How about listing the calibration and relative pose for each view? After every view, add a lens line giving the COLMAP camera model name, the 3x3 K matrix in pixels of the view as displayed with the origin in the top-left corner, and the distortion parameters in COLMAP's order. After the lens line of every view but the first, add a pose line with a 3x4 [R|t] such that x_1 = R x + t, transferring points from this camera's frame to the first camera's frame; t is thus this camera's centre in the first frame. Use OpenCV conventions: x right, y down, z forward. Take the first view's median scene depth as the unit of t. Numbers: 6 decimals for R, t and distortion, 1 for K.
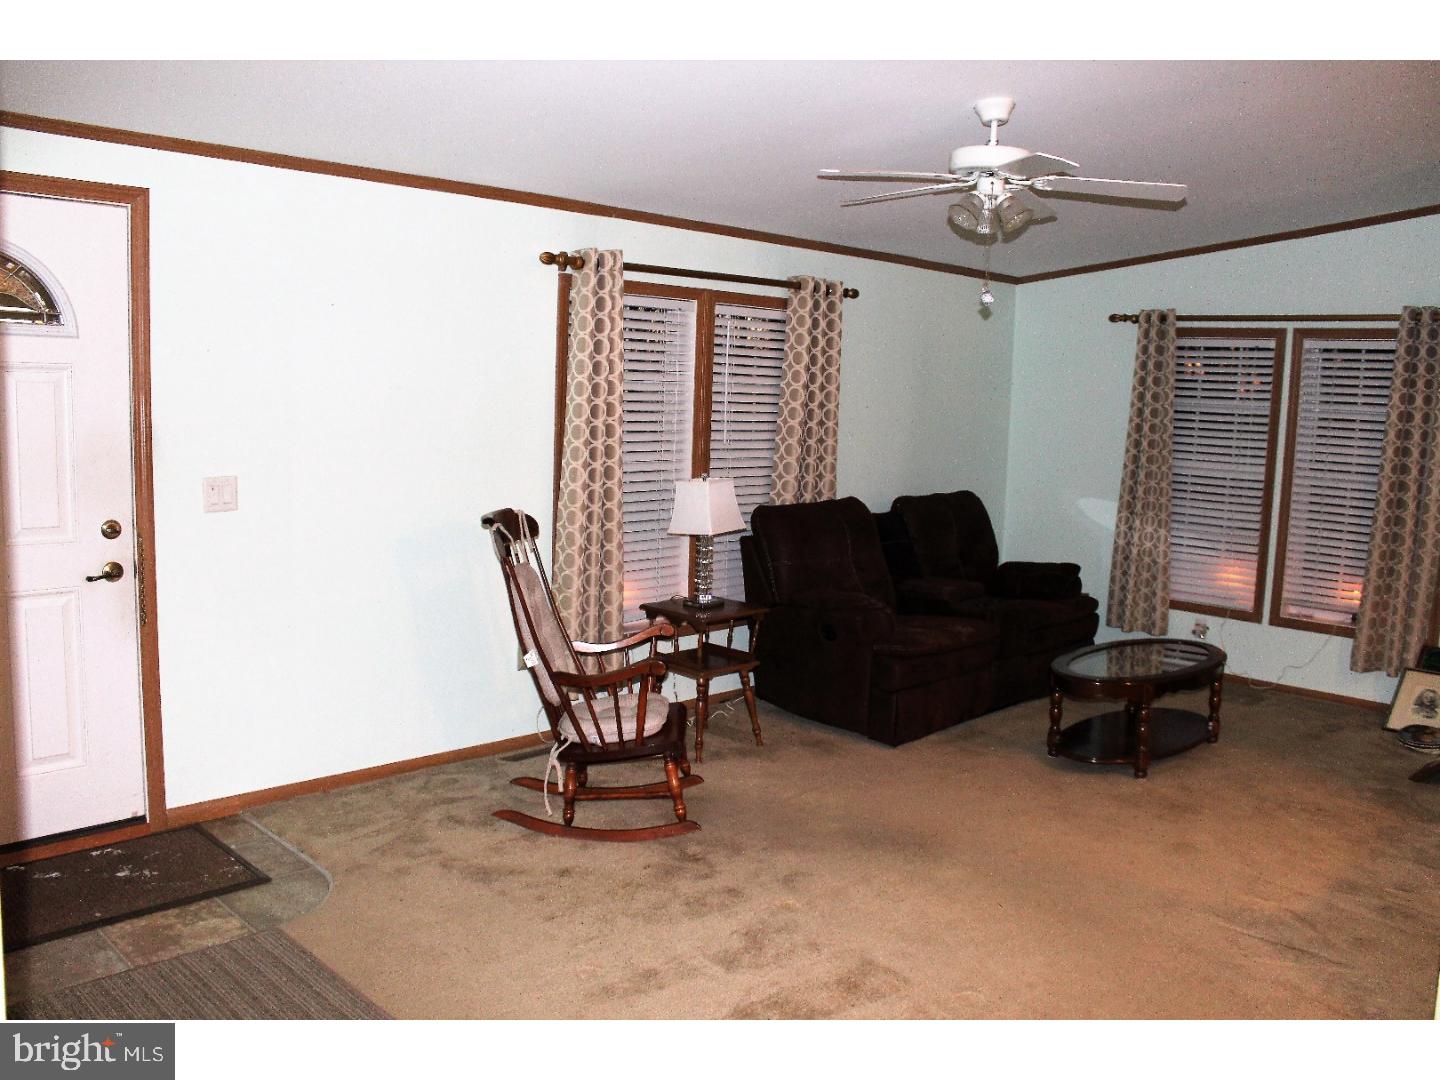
lens RADIAL K [[1195.9, 0, 720.7], [0, 1195.9, 514.2], [0, 0, 1]] dist [-0.106689, 0.002969]
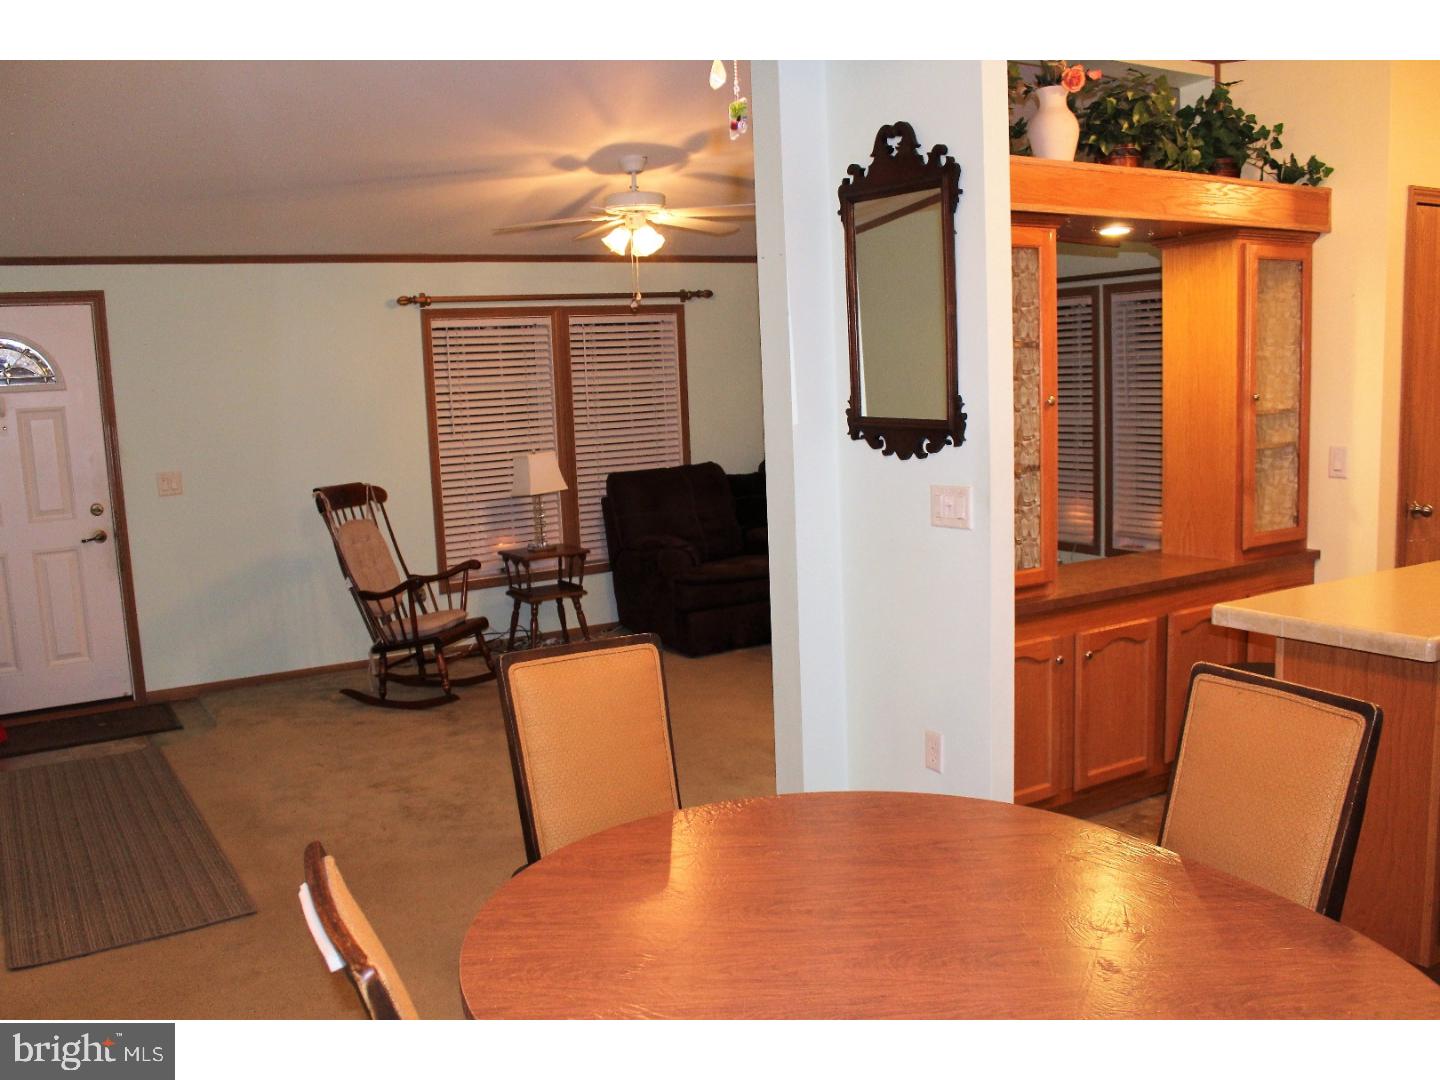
lens RADIAL K [[1253.6, 0, 720.0], [0, 1253.6, 540.0], [0, 0, 1]] dist [-0.125305, 0.001959]
pose [[0.965018, -0.045084, -0.258279, 0.663852], [0.051361, 0.998525, 0.017603, 0.063884], [0.257104, -0.030253, 0.965910, -0.344197]]
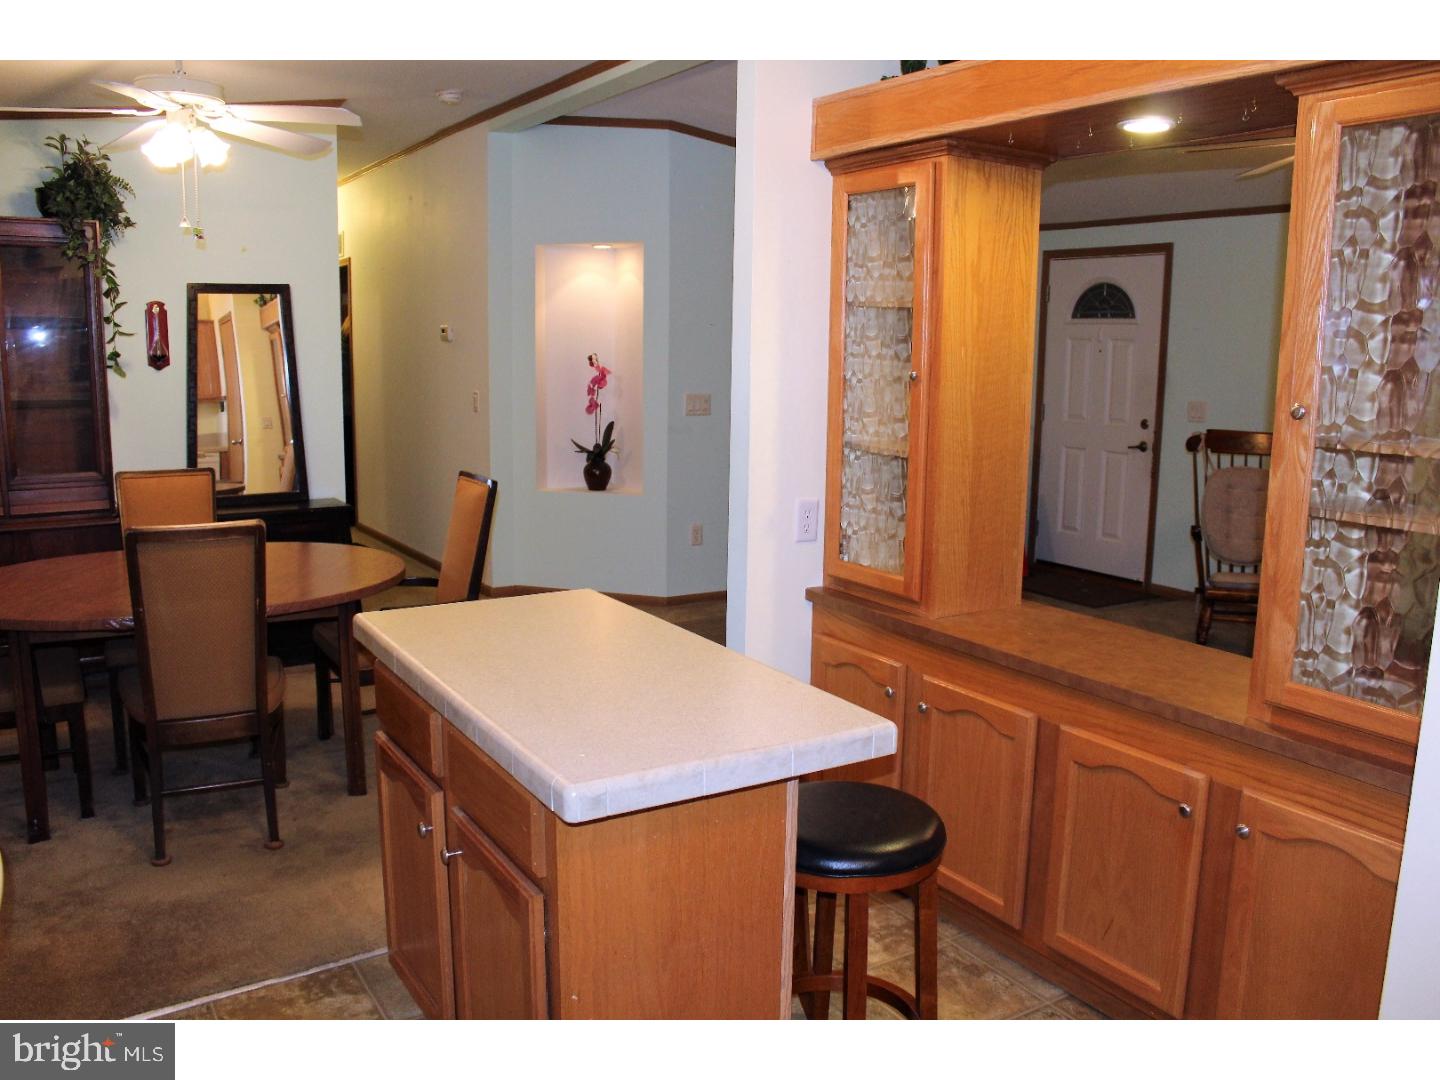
lens RADIAL K [[1195.9, 0, 720.7], [0, 1195.9, 514.2], [0, 0, 1]] dist [-0.106689, 0.002969]
pose [[-0.224074, 0.103796, -0.969029, 1.421987], [-0.128164, 0.982538, 0.134879, -0.013230], [0.966108, 0.154418, -0.206858, 0.699690]]
